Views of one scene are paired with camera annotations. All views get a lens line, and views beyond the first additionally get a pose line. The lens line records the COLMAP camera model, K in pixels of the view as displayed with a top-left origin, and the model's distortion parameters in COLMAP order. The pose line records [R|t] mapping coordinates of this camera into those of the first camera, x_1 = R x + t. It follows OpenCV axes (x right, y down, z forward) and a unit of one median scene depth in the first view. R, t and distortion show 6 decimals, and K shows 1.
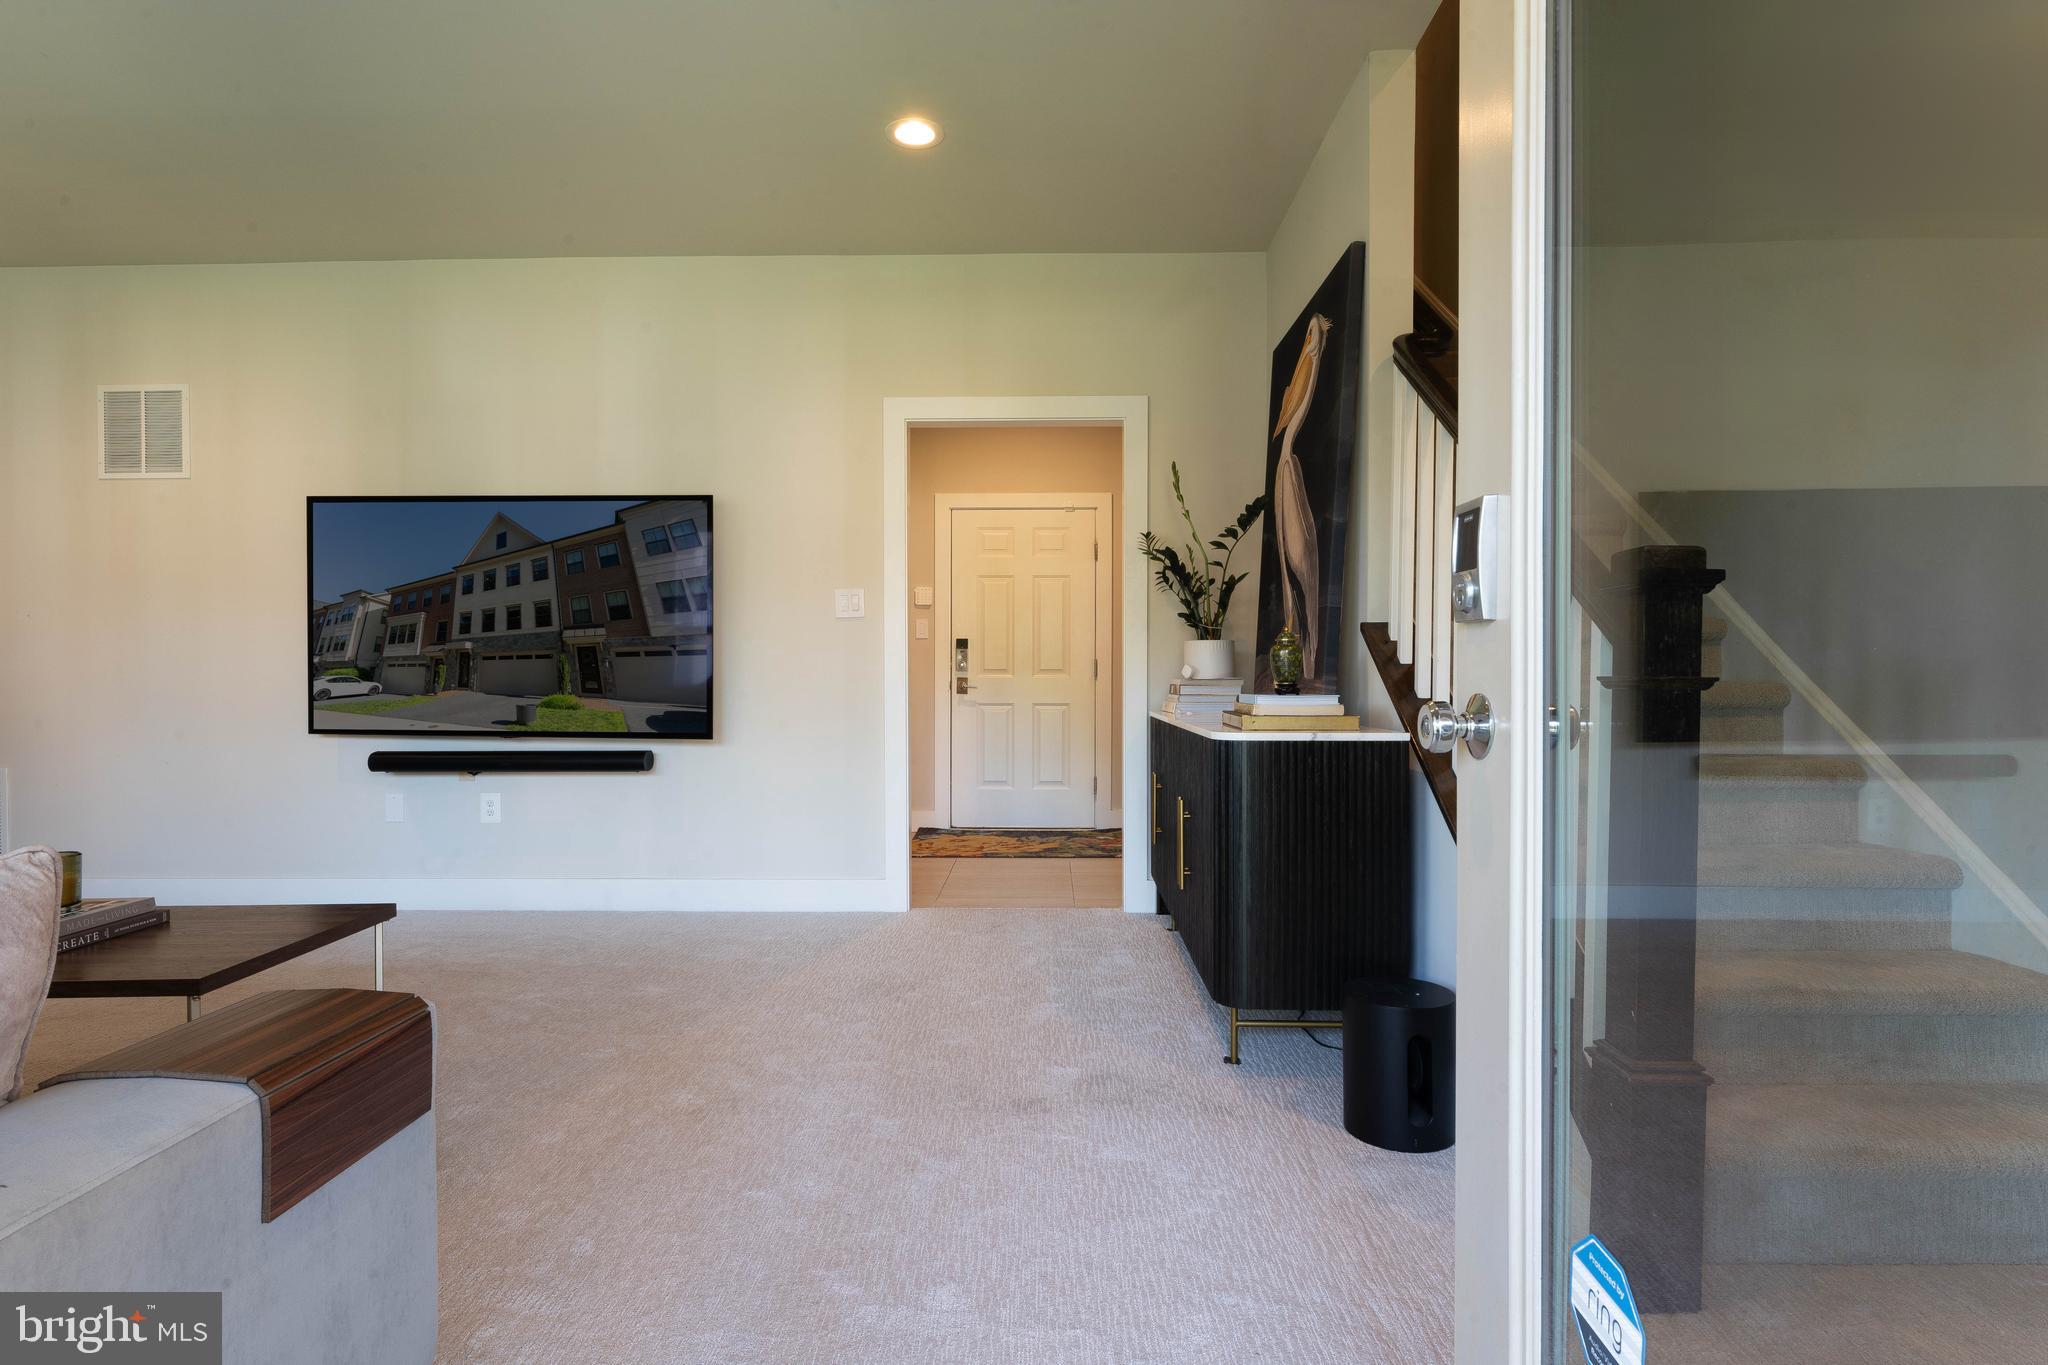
lens RADIAL K [[1021.3, 0, 1019.1], [0, 1021.3, 665.5], [0, 0, 1]] dist [-0.004144, -0.000447]
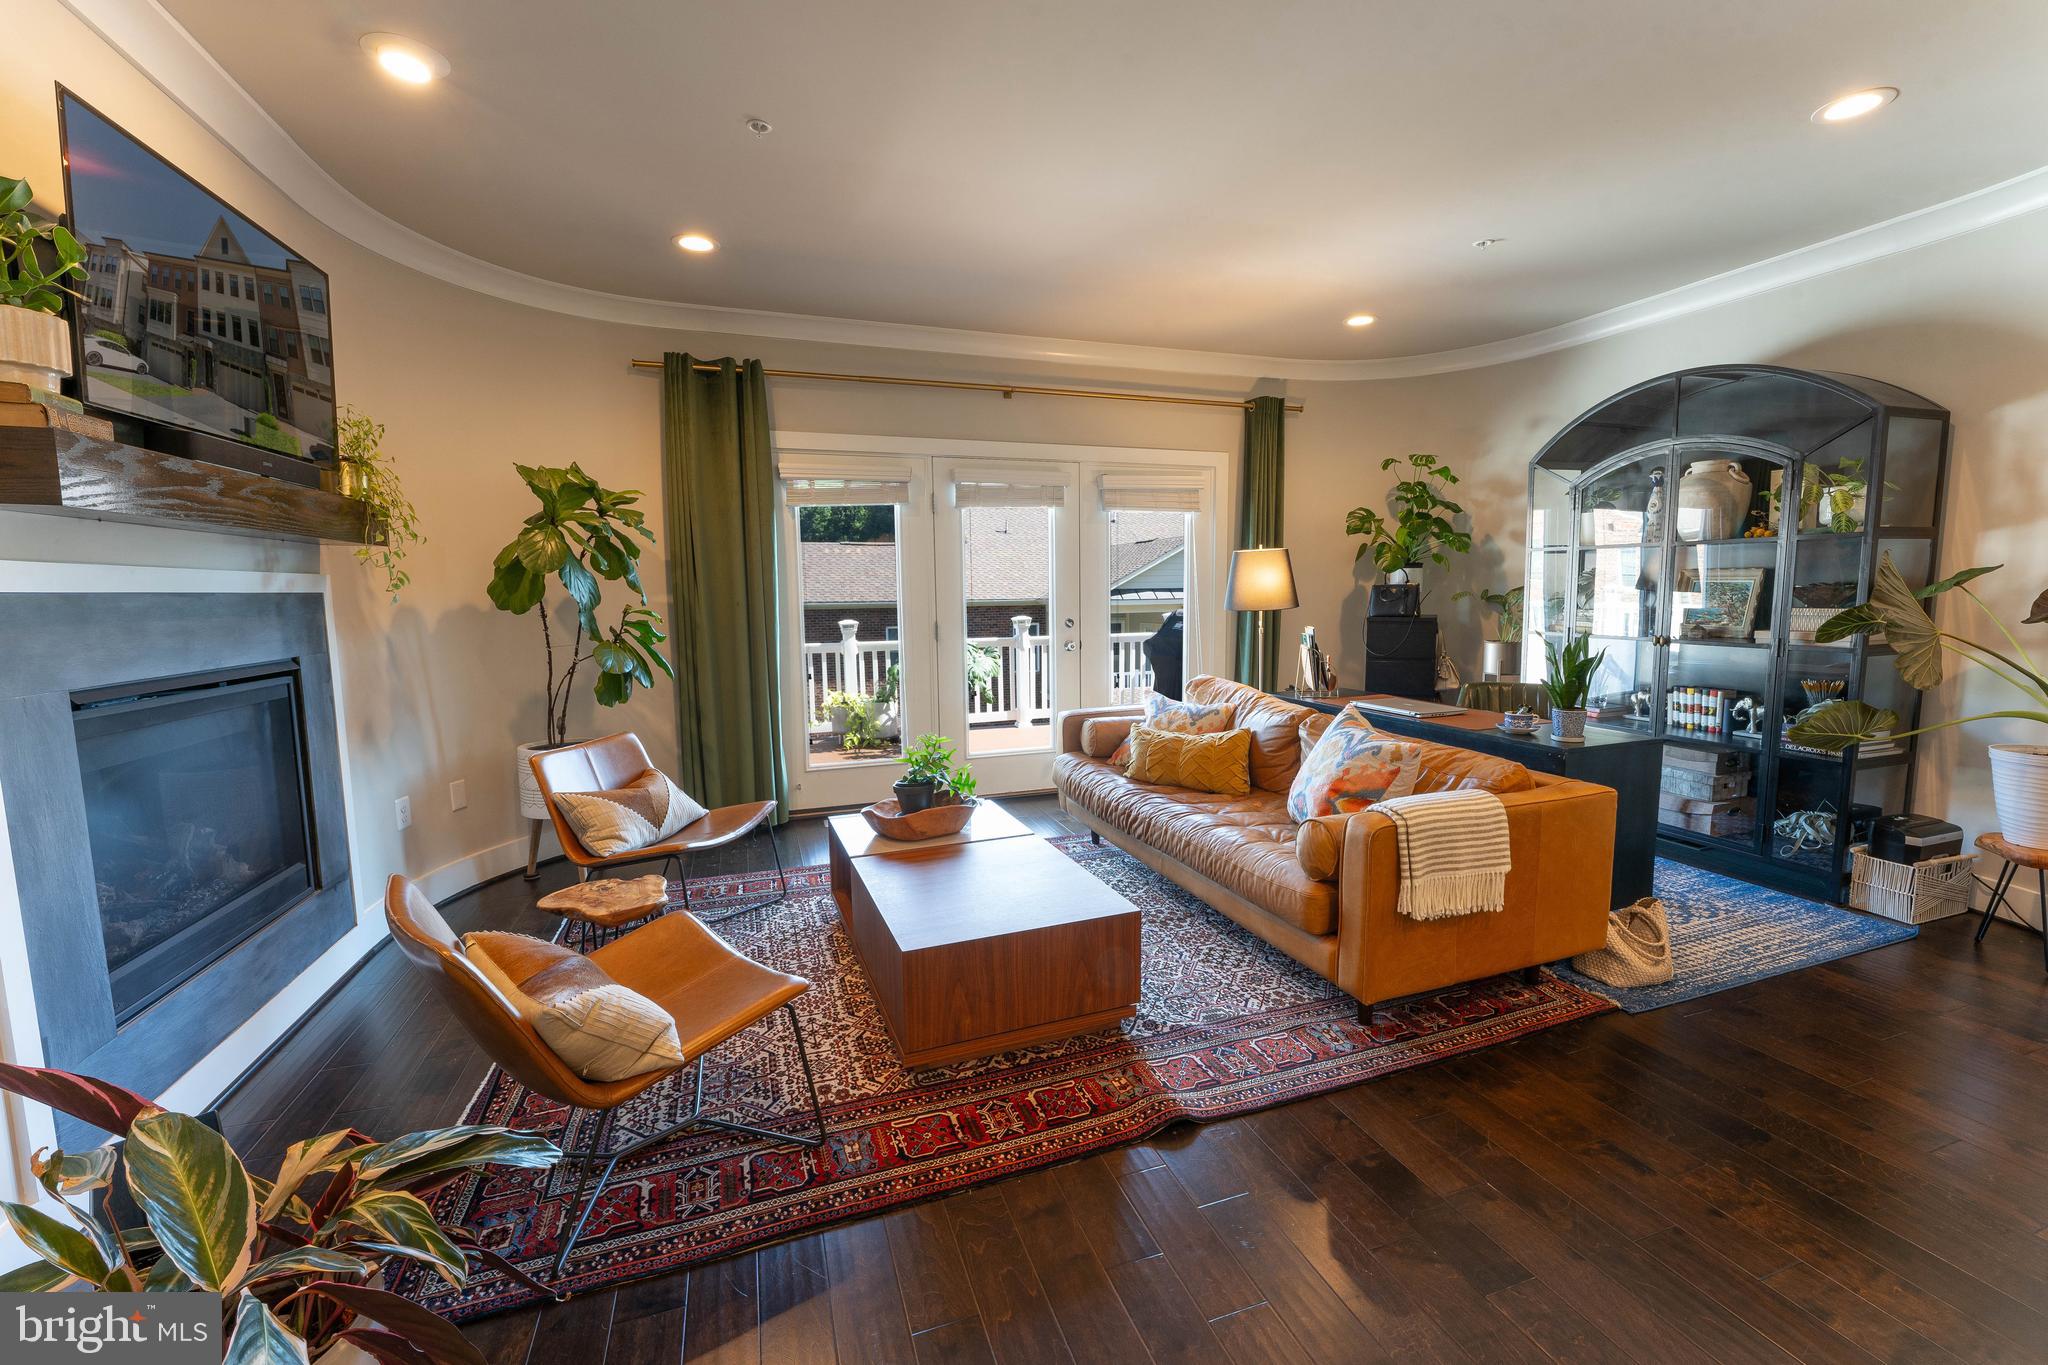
lens RADIAL K [[853.0, 0, 1032.7], [0, 853.0, 678.8], [0, 0, 1]] dist [-0.002914, -0.000848]
pose [[-0.350449, -0.101597, 0.931055, -1.631572], [0.004683, 0.993896, 0.110218, 0.217034], [-0.936570, 0.042986, -0.347834, 0.552053]]
